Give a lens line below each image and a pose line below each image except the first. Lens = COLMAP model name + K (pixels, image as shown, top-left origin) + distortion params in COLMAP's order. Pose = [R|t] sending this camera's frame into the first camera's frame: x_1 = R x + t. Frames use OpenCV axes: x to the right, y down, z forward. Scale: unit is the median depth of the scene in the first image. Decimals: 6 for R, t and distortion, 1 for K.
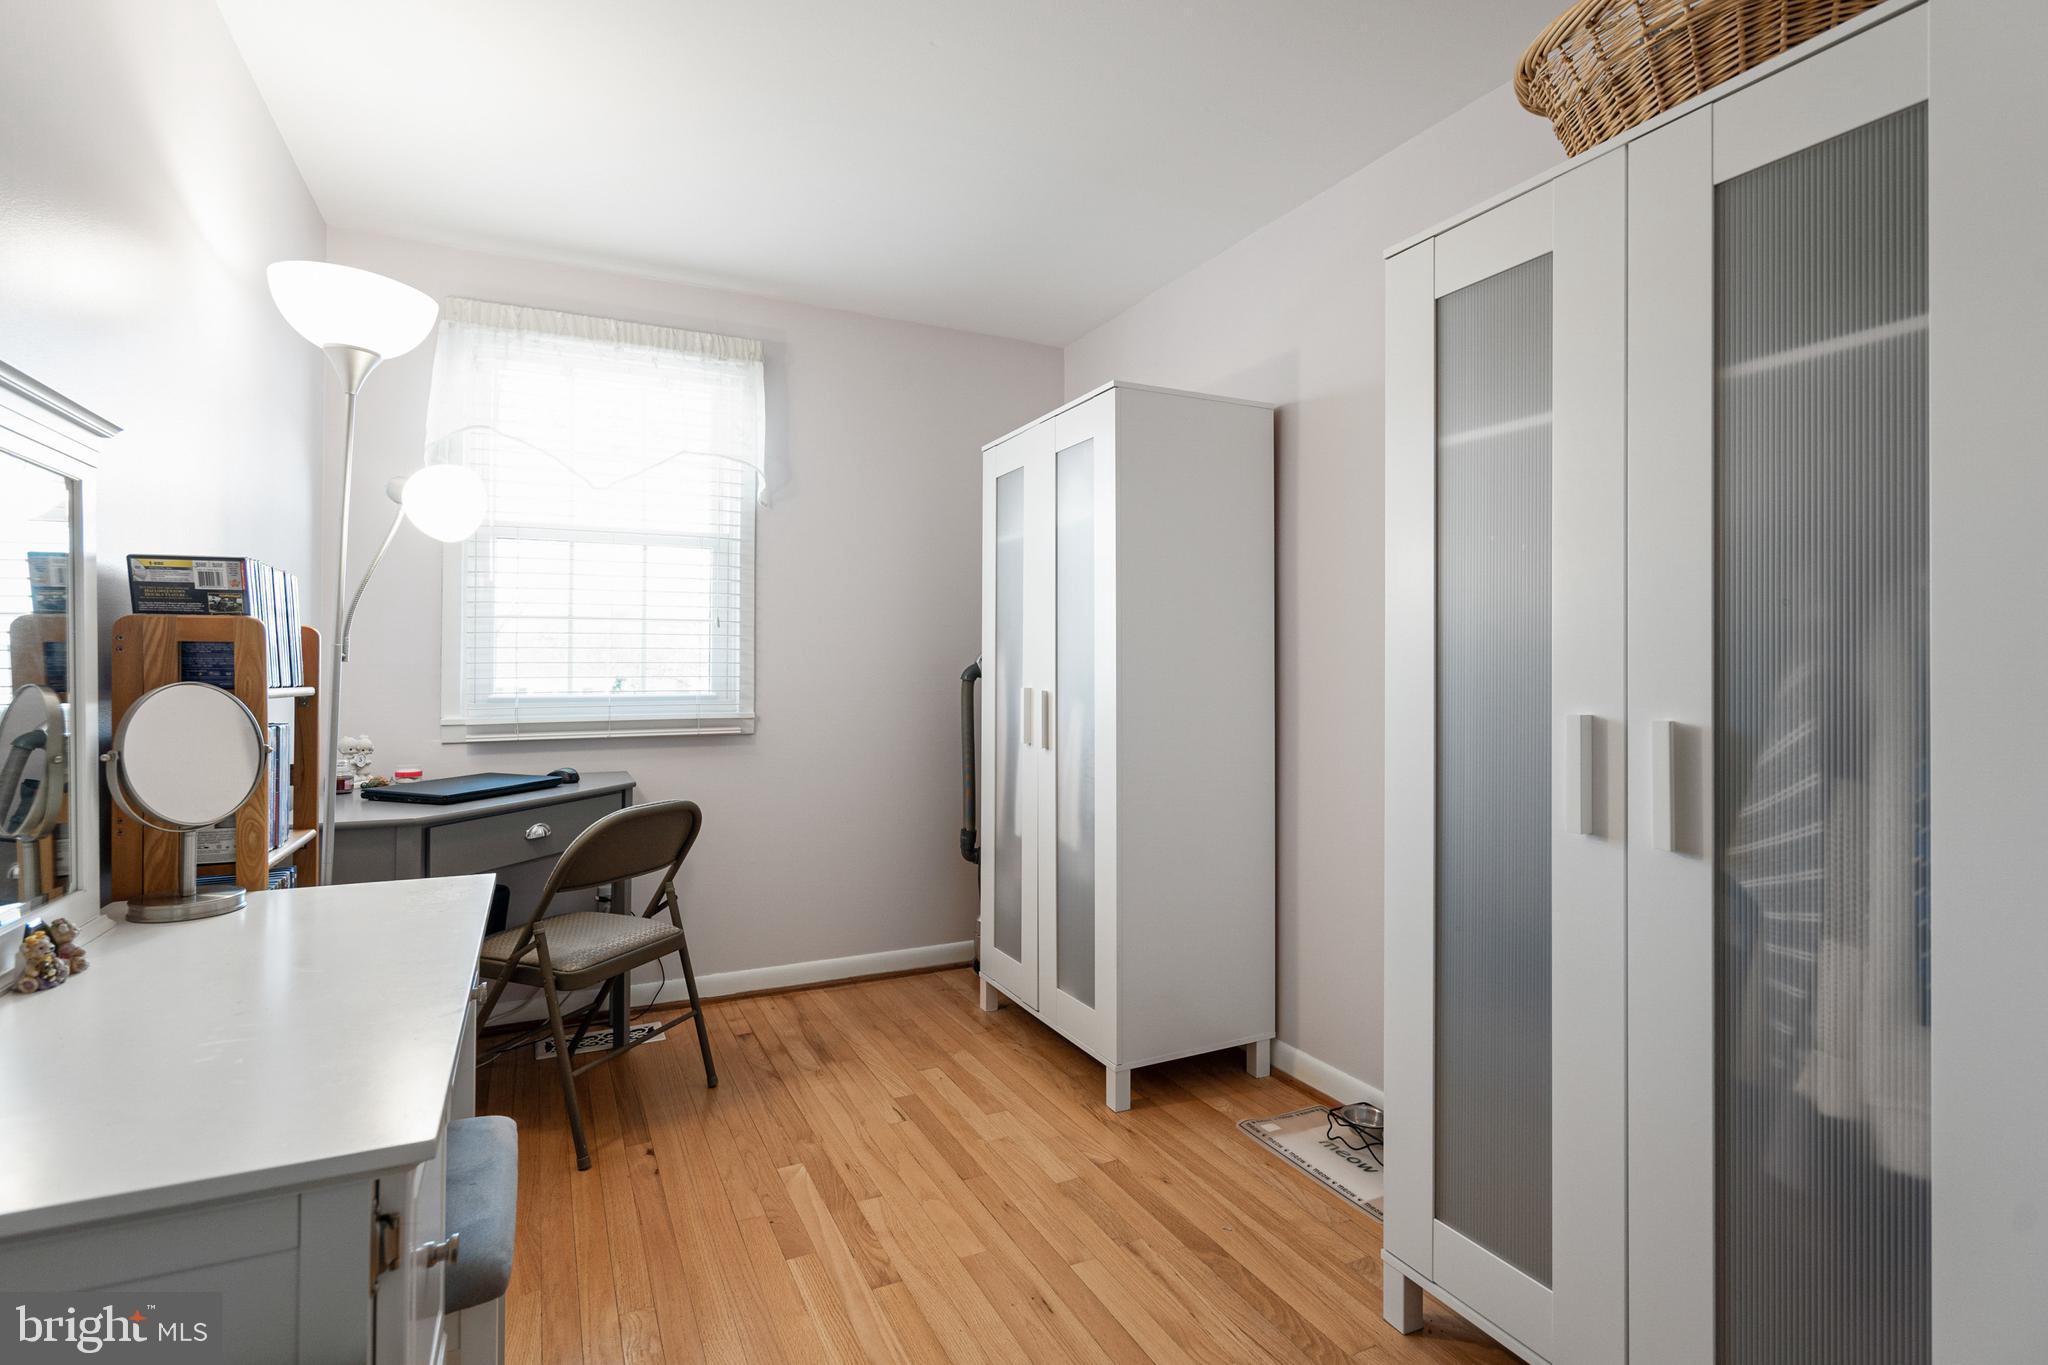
lens RADIAL K [[974.9, 0, 1018.9], [0, 974.9, 629.2], [0, 0, 1]] dist [-0.003619, 0.000393]
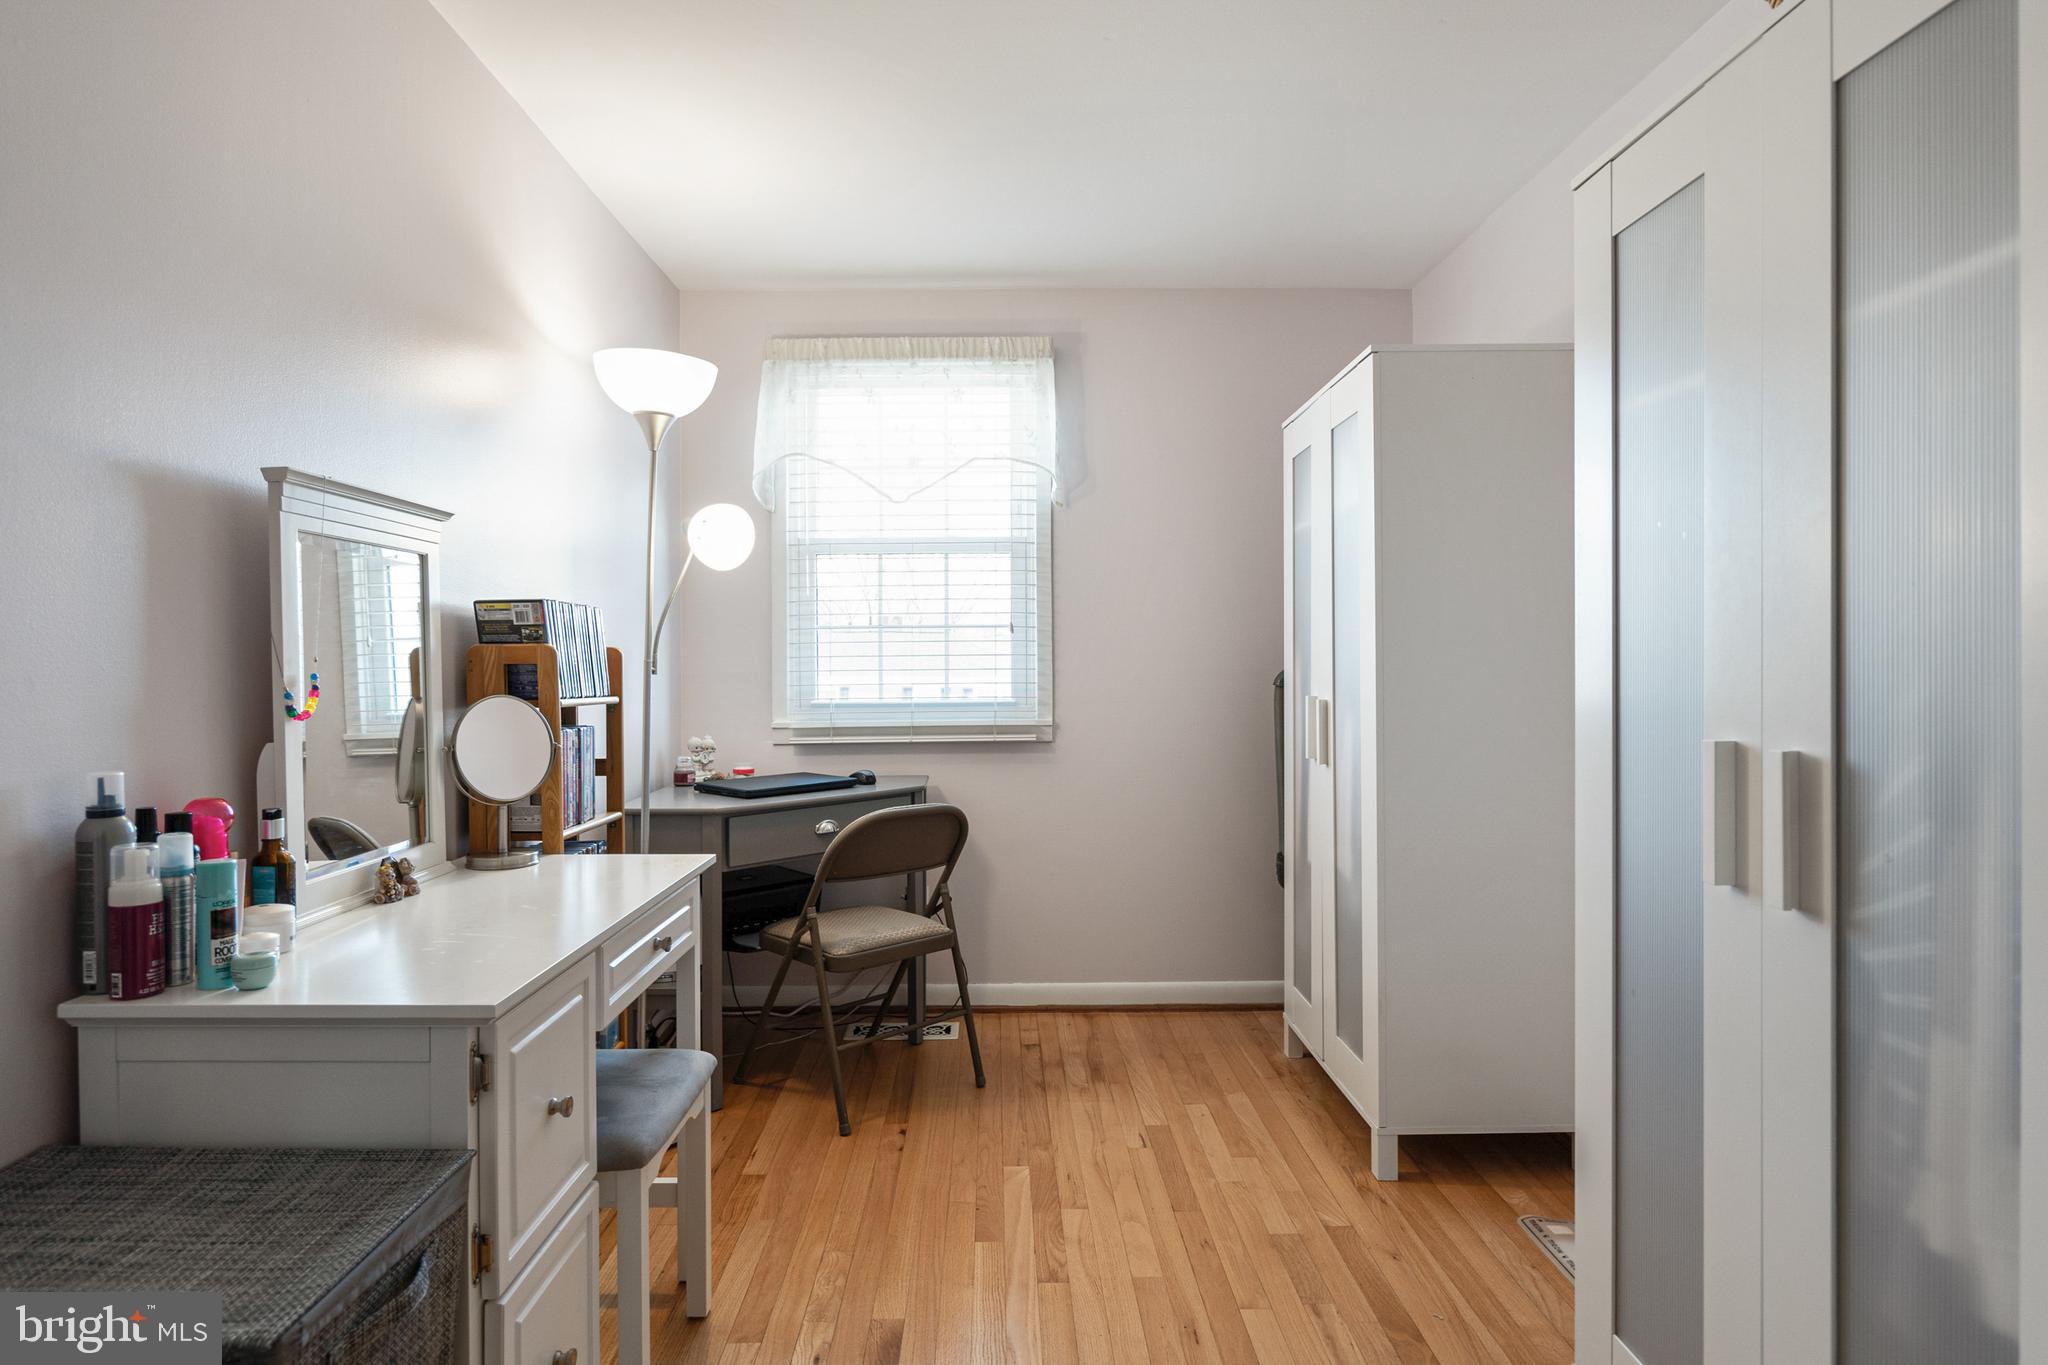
lens RADIAL K [[1167.7, 0, 1025.0], [0, 1167.7, 623.5], [0, 0, 1]] dist [-0.002190, -0.000188]
pose [[0.902776, -0.022357, -0.429530, 0.288373], [0.024881, 0.999690, 0.000259, -0.015788], [0.429391, -0.010921, 0.903052, -0.086738]]
